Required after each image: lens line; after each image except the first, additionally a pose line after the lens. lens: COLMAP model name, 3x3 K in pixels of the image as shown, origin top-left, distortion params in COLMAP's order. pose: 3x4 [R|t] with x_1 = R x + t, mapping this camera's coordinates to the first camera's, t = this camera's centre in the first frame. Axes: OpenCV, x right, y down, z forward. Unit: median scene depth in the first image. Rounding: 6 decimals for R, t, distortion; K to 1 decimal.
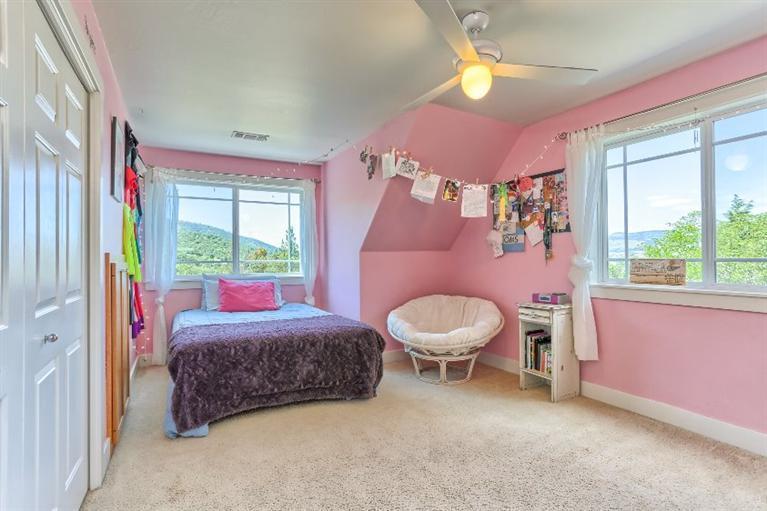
lens RADIAL K [[381.2, 0, 380.9], [0, 381.2, 258.4], [0, 0, 1]] dist [-0.031461, 0.016640]
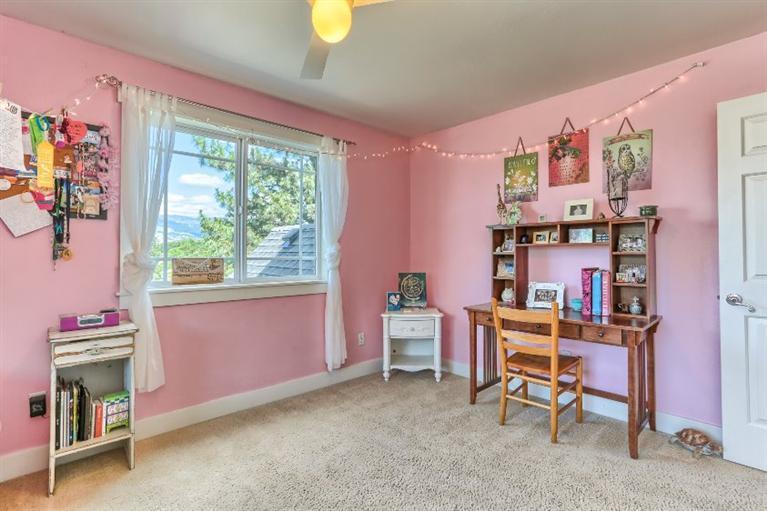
lens RADIAL K [[381.2, 0, 381.4], [0, 381.2, 249.5], [0, 0, 1]] dist [-0.031461, 0.016640]
pose [[-0.256630, 0.021390, 0.966273, -0.324783], [0.004980, 0.999771, -0.020809, 0.001699], [-0.966497, -0.000528, -0.256678, 0.740595]]
